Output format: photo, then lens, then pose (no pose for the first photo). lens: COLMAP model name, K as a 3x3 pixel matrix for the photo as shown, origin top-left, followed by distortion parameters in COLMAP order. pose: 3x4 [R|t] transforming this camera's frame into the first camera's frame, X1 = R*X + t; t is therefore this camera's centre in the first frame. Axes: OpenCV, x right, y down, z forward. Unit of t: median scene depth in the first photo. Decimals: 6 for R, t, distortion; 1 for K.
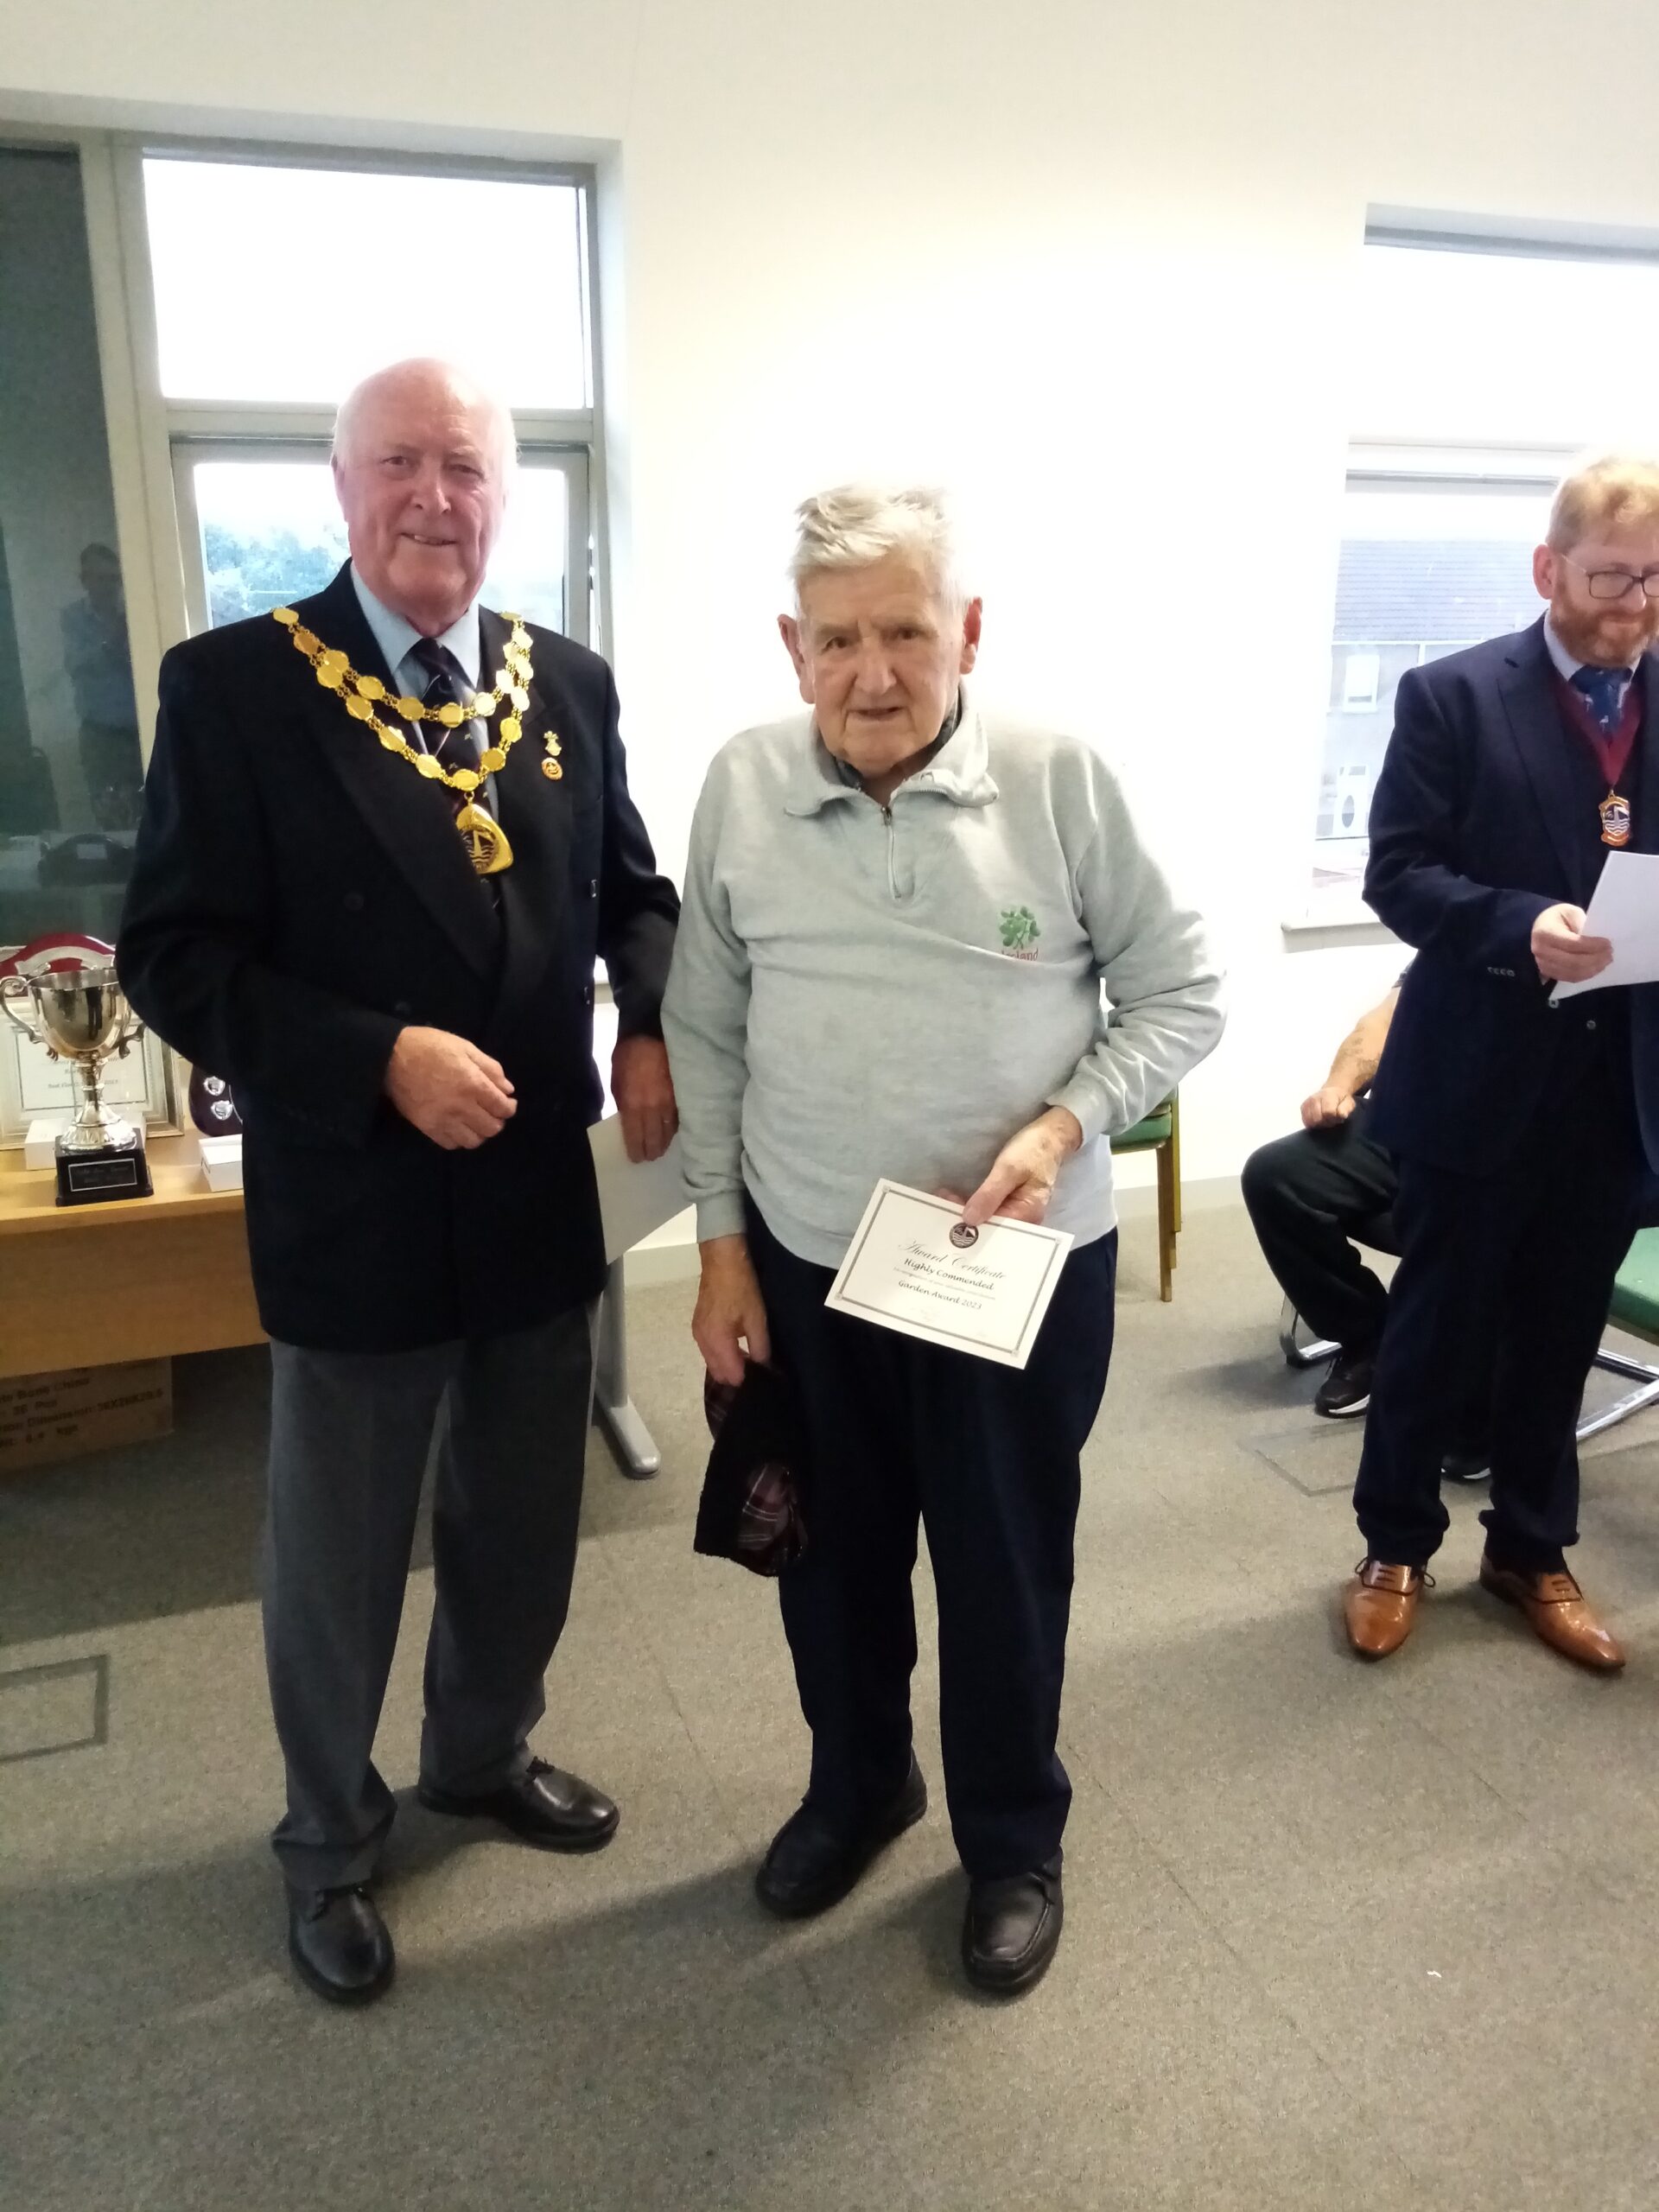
lens RADIAL K [[1788.9, 0, 824.2], [0, 1788.9, 1097.3], [0, 0, 1]] dist [-0.012584, 0.004495]
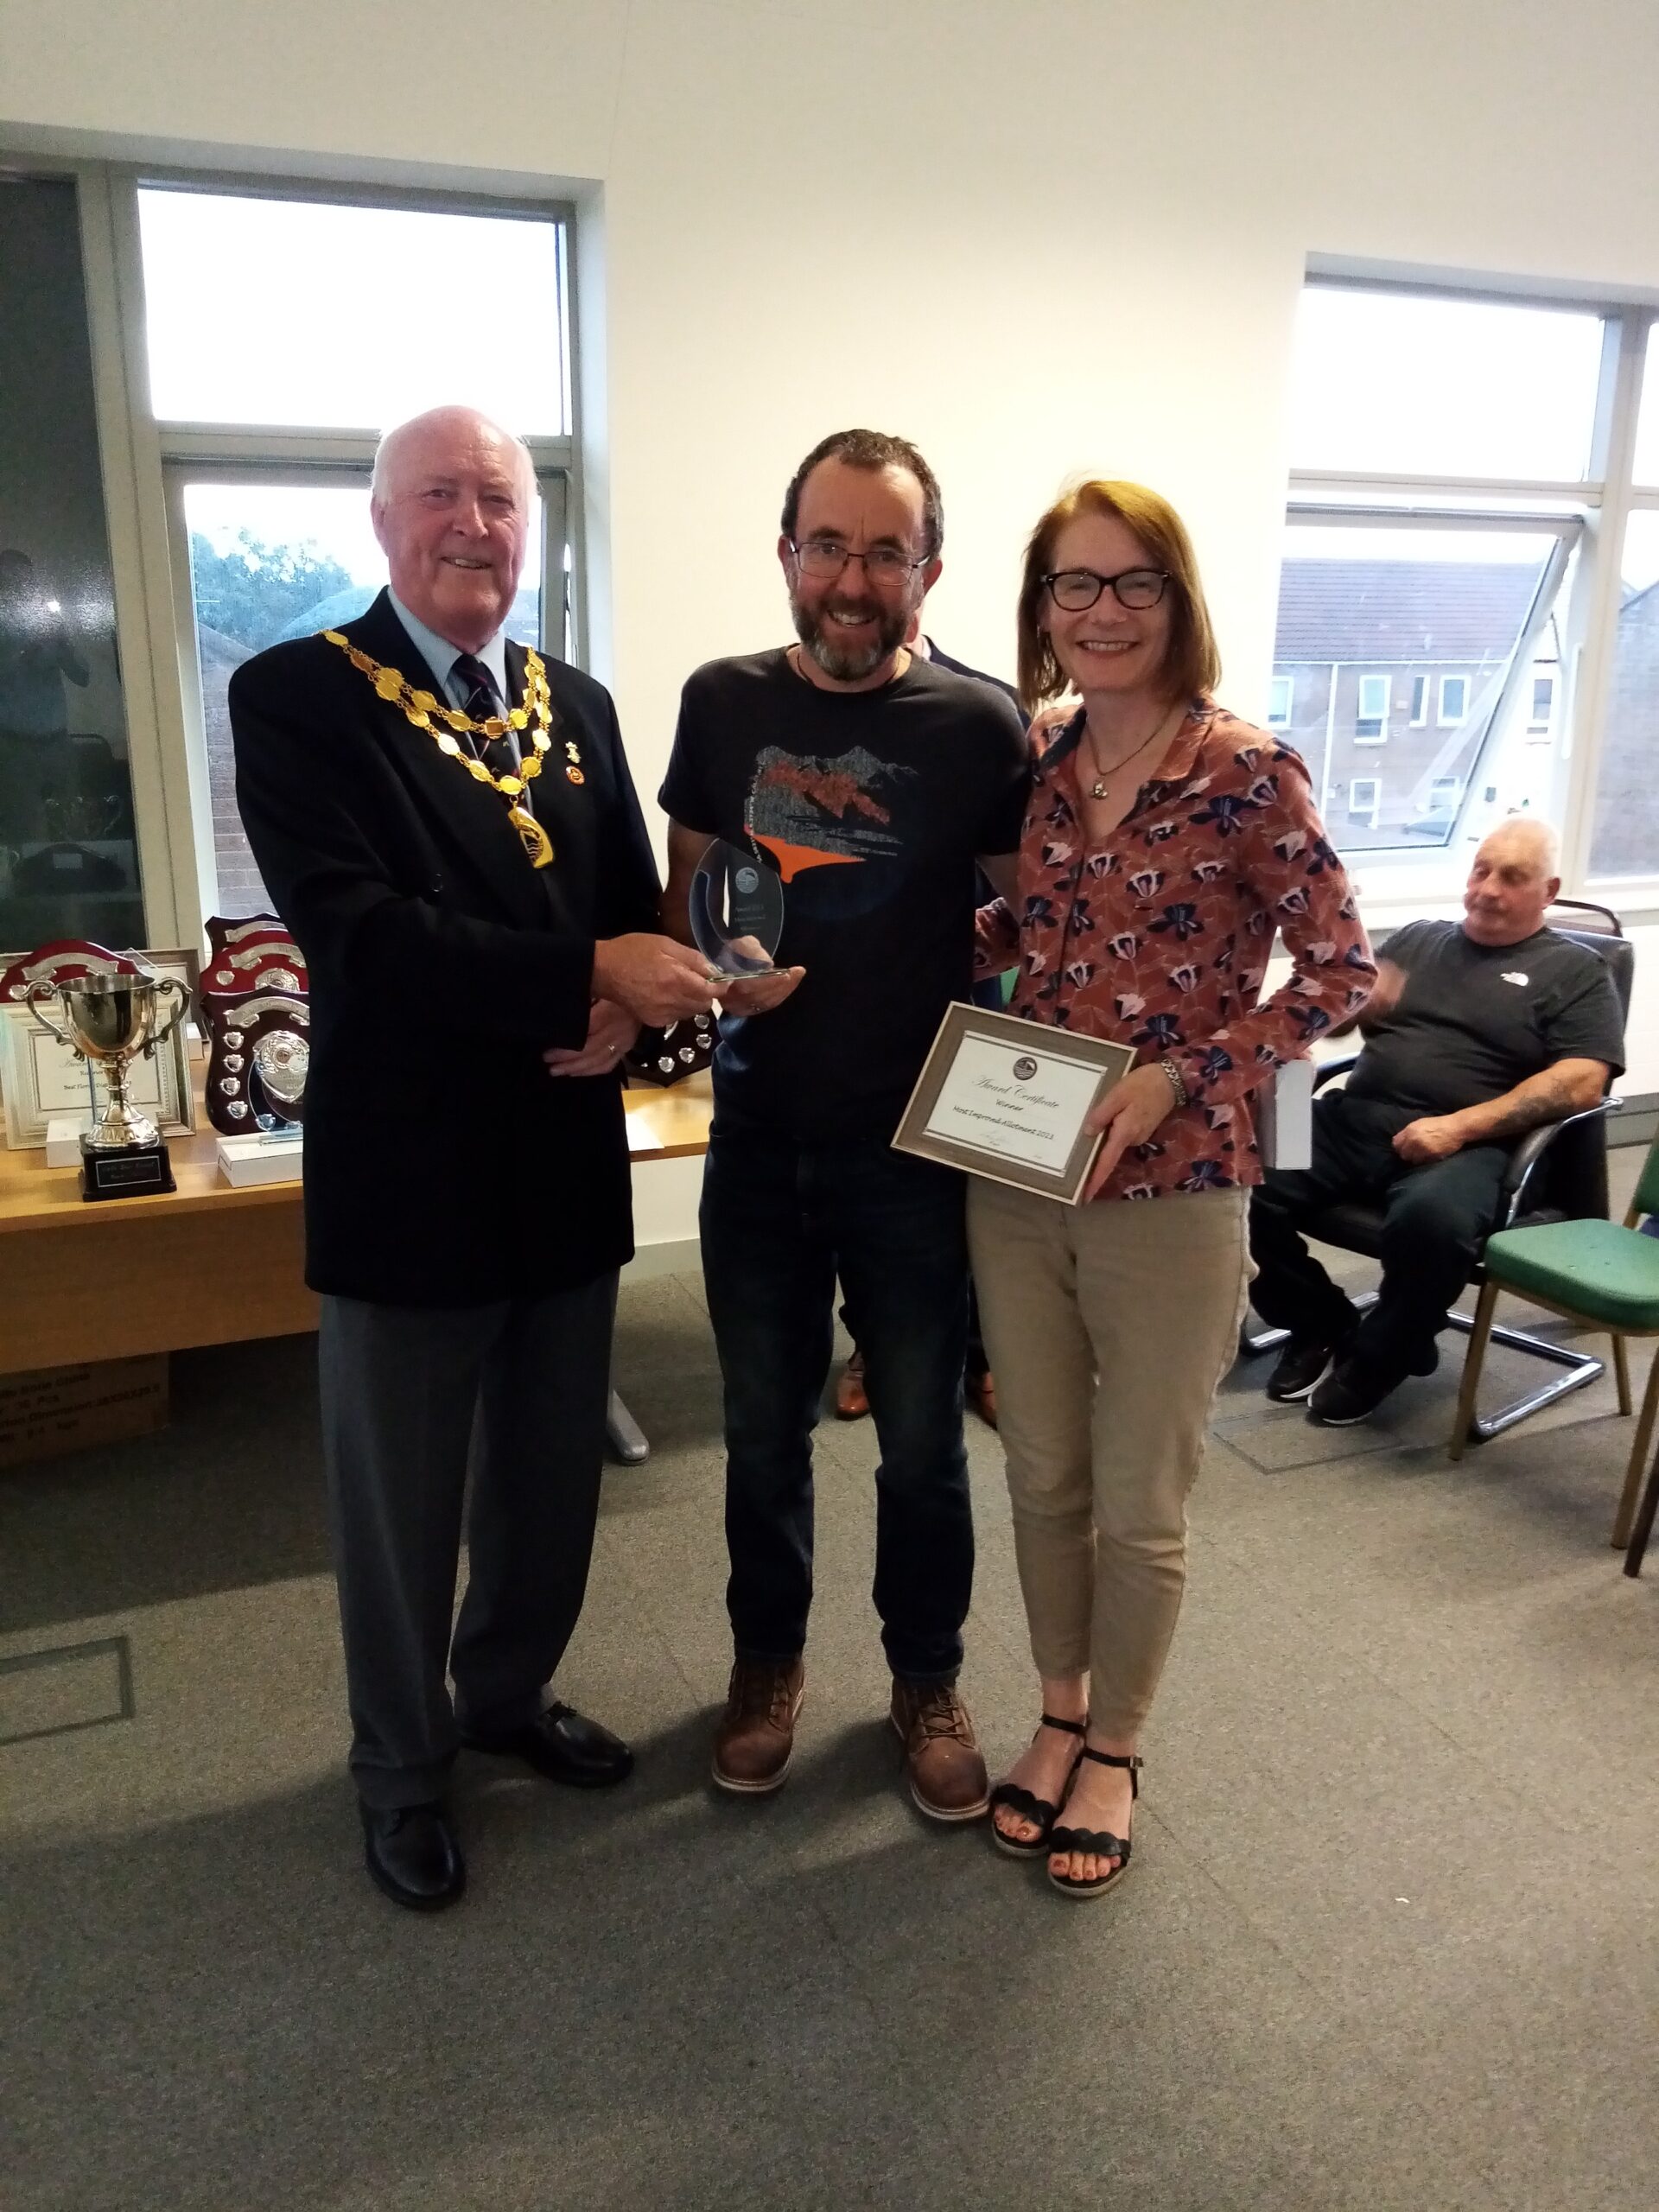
lens RADIAL K [[1780.4, 0, 822.6], [0, 1780.4, 1107.7], [0, 0, 1]] dist [-0.002558, -0.017462]
pose [[0.998989, -0.002330, 0.044905, -0.057097], [0.002472, 0.999992, -0.003120, 0.013044], [-0.044897, 0.003228, 0.998986, -0.064326]]
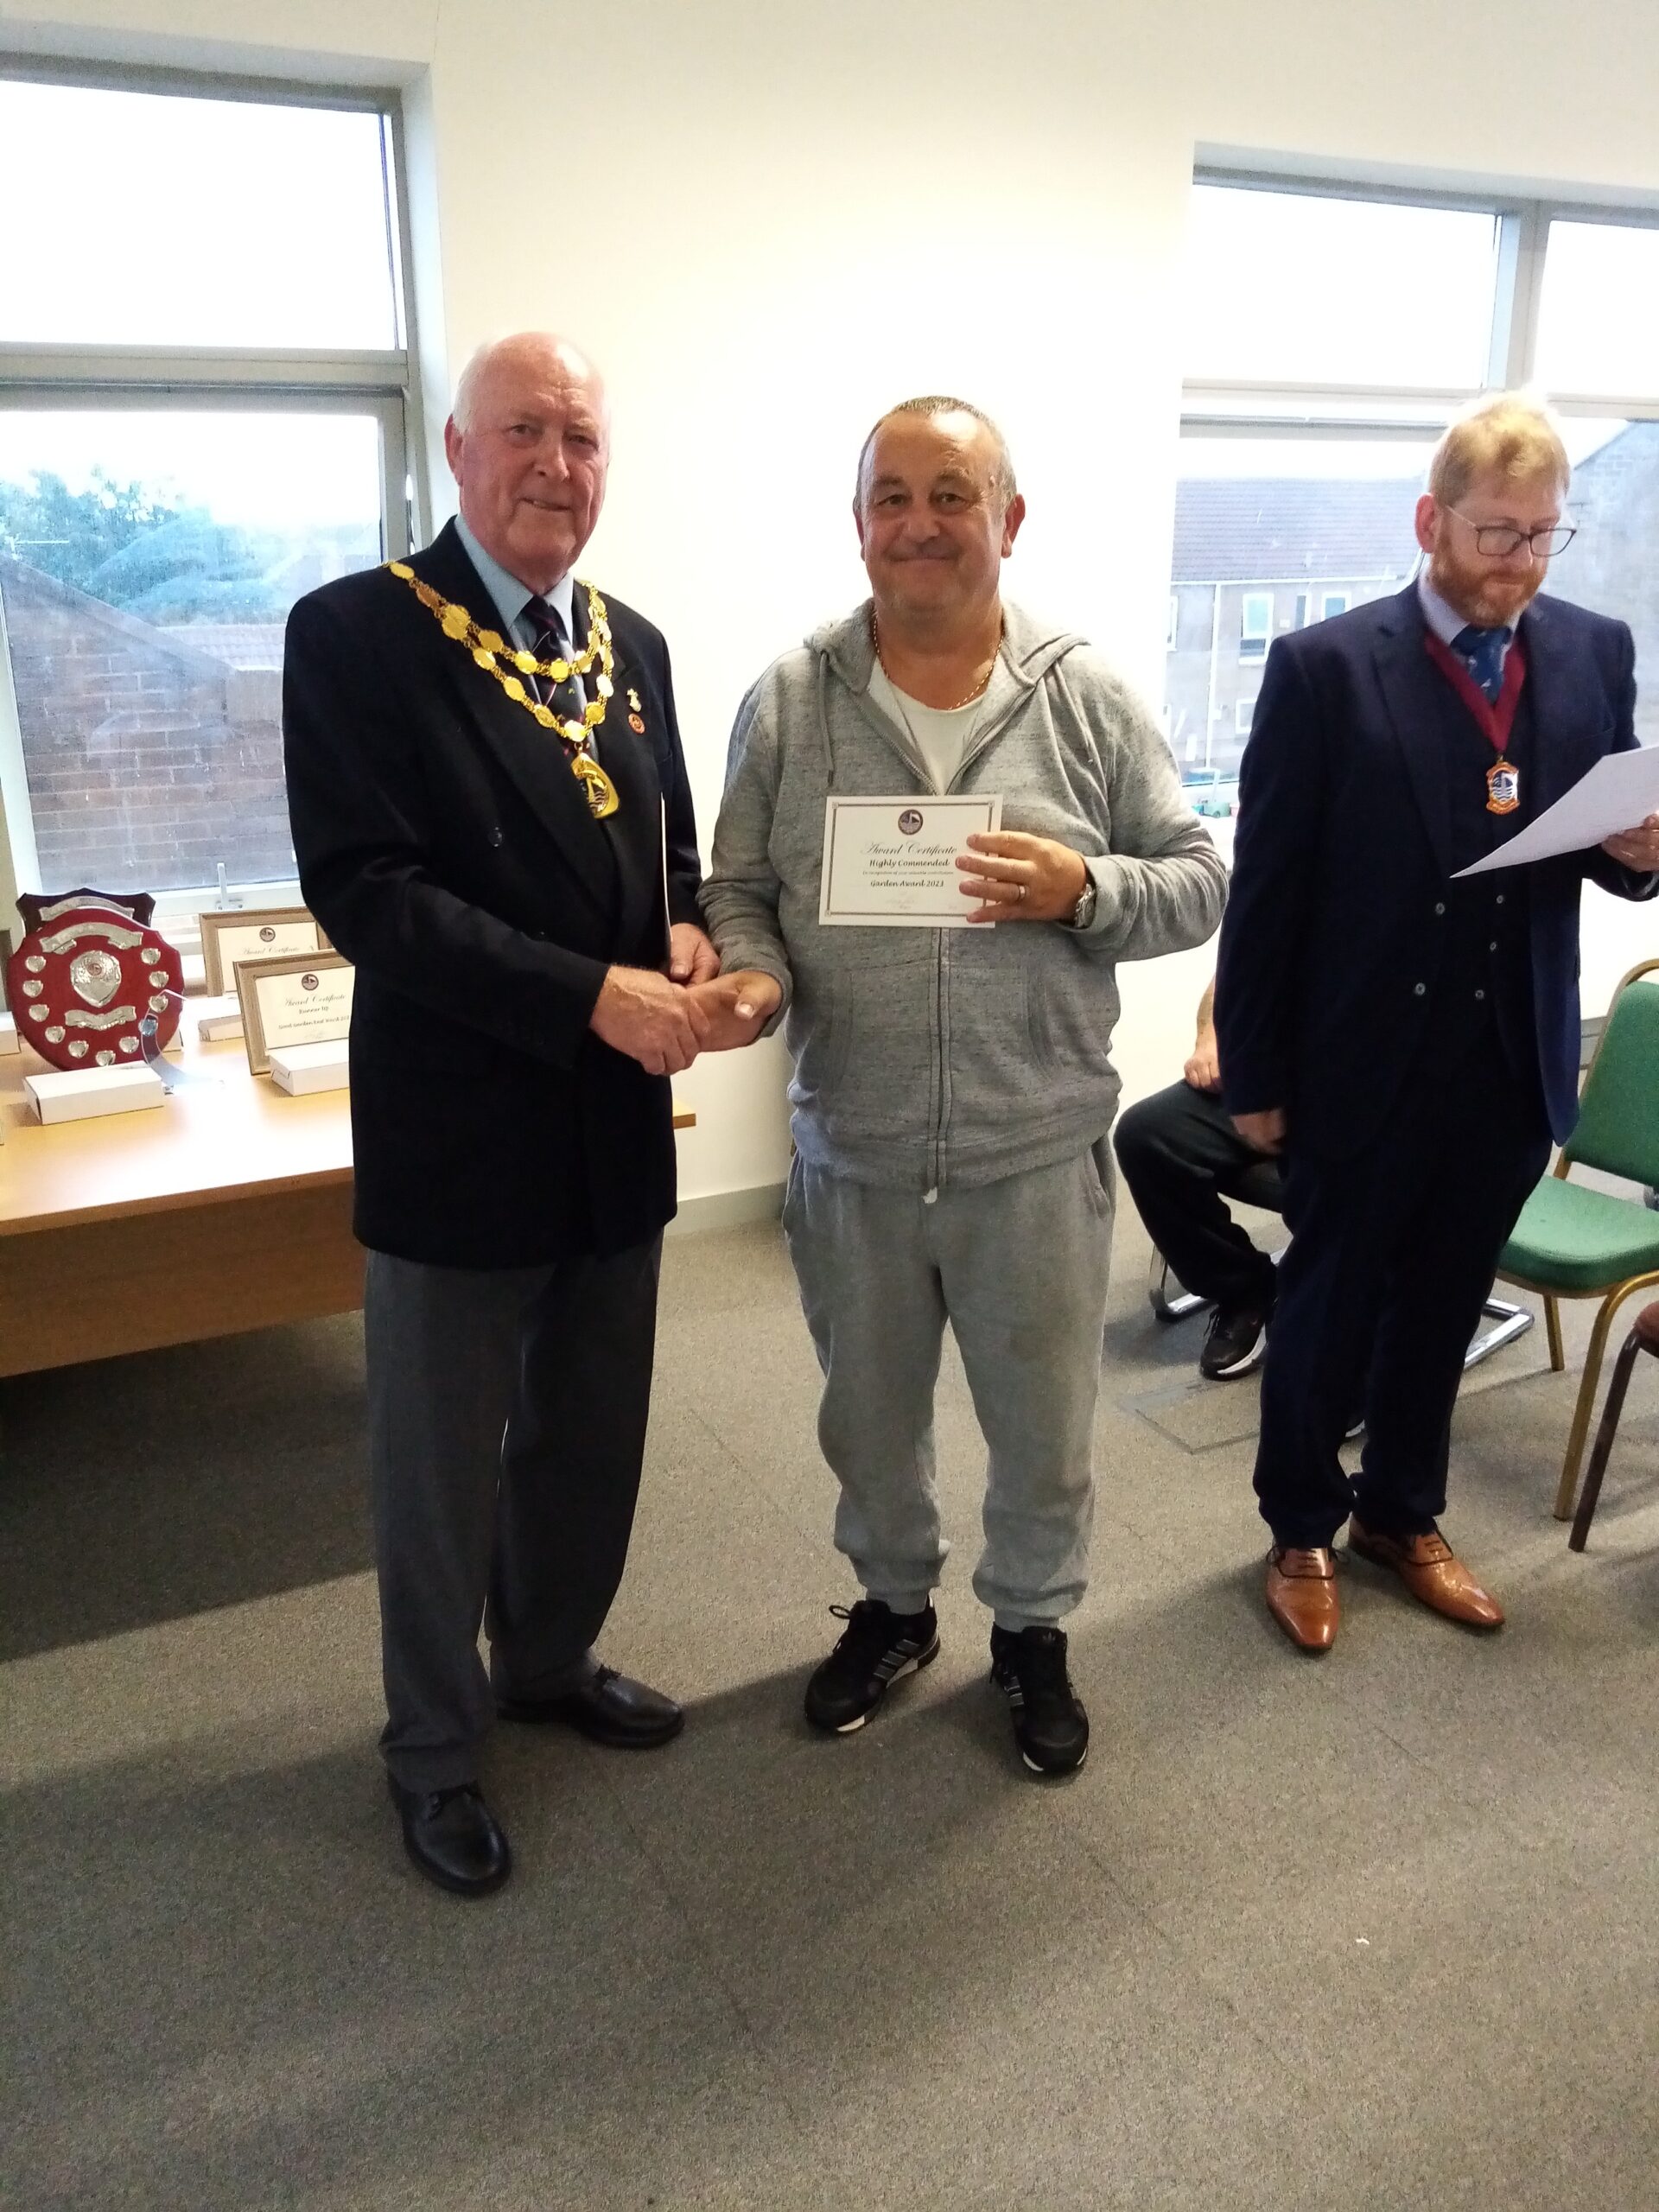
lens RADIAL K [[1780.4, 0, 822.6], [0, 1780.4, 1107.7], [0, 0, 1]] dist [-0.002558, -0.017462]
pose [[0.994100, -0.039970, 0.100832, -0.039884], [0.036576, 0.998708, 0.035282, -0.020199], [-0.102112, -0.031386, 0.994278, 0.057025]]
